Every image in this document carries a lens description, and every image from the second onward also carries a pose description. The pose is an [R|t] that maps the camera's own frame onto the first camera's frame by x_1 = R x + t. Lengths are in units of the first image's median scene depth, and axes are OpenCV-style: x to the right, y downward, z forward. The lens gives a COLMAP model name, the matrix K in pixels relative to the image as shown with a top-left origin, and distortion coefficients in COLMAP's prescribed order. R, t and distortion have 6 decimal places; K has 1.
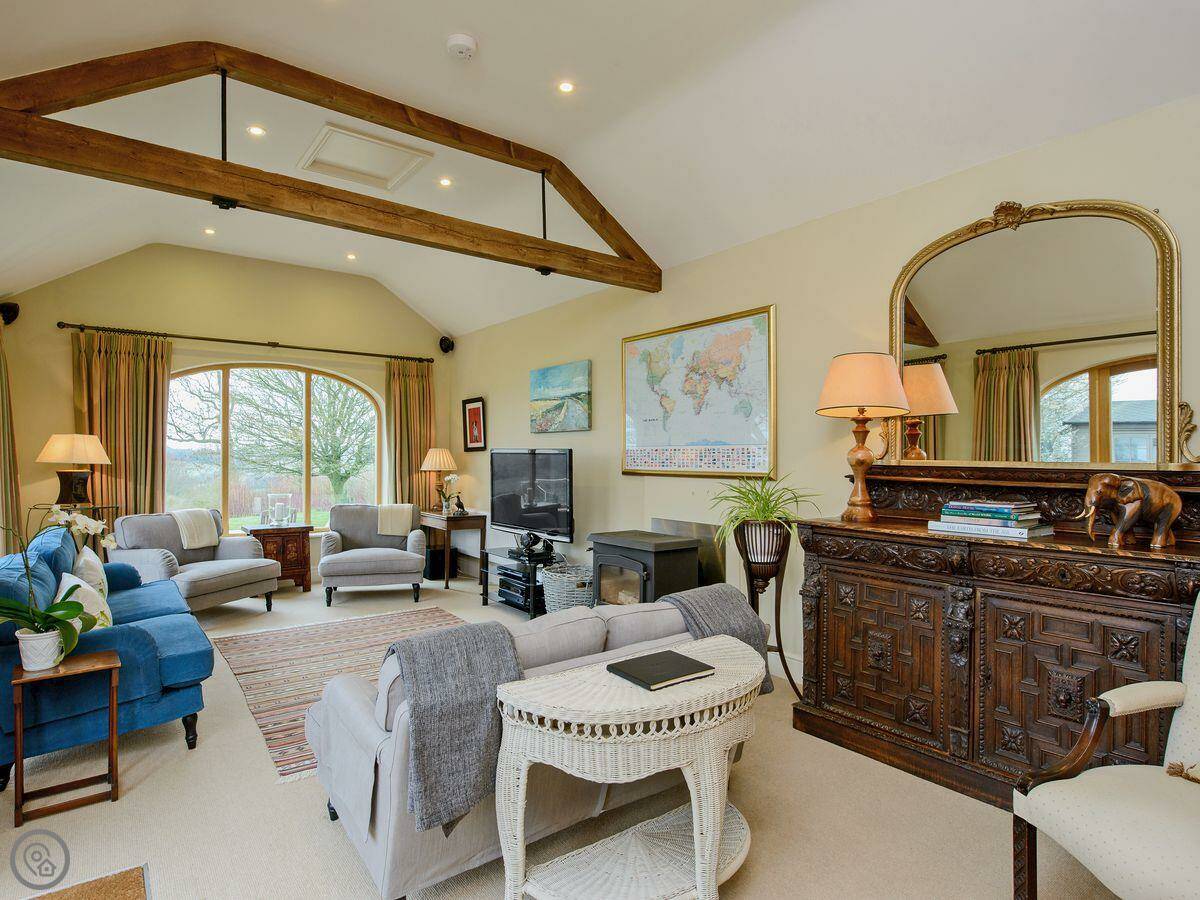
lens RADIAL K [[699.8, 0, 597.8], [0, 699.8, 453.0], [0, 0, 1]] dist [-0.002155, -0.001891]
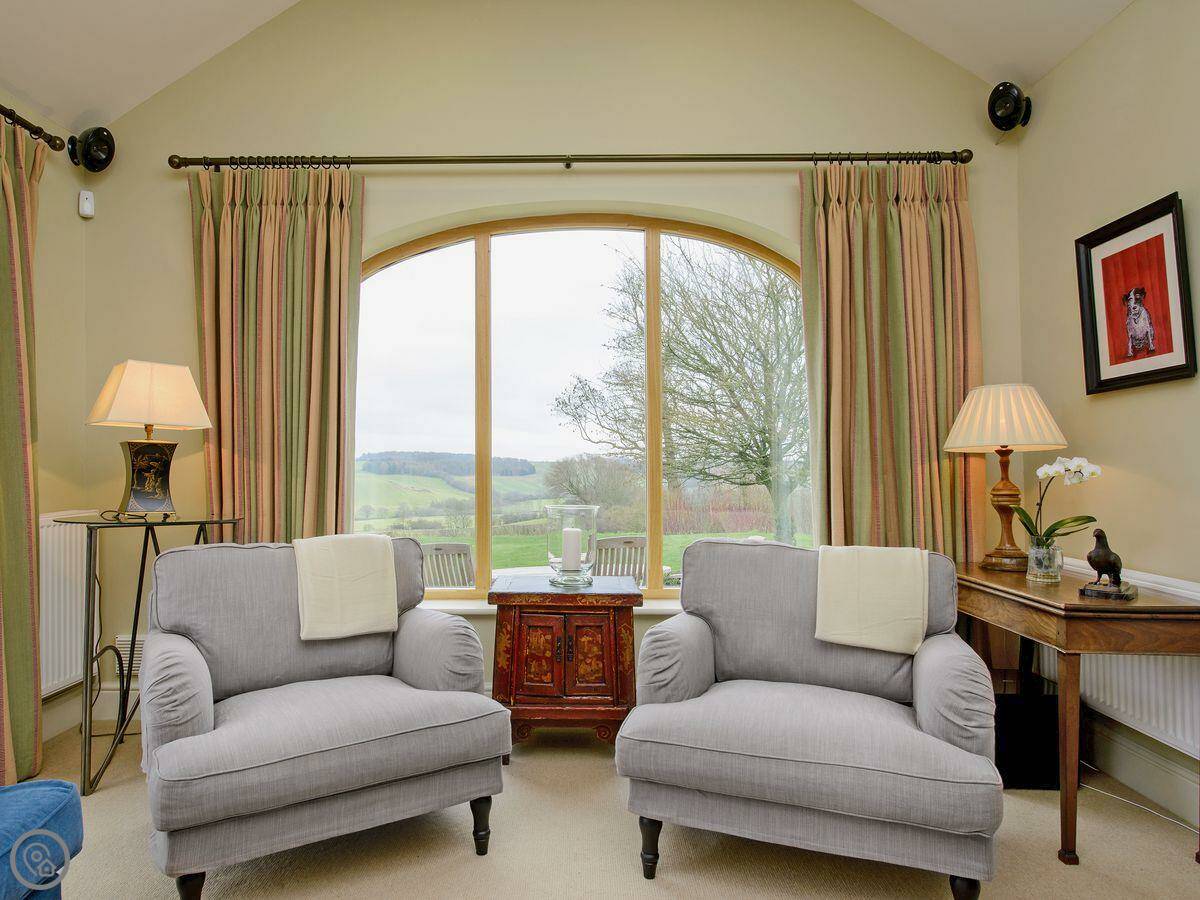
lens RADIAL K [[591.0, 0, 595.2], [0, 591.0, 454.9], [0, 0, 1]] dist [-0.000968, -0.000319]
pose [[0.764090, -0.022707, -0.644710, -0.247715], [0.003728, 0.999519, -0.030785, 0.045017], [0.645099, 0.021119, 0.763807, 0.836643]]
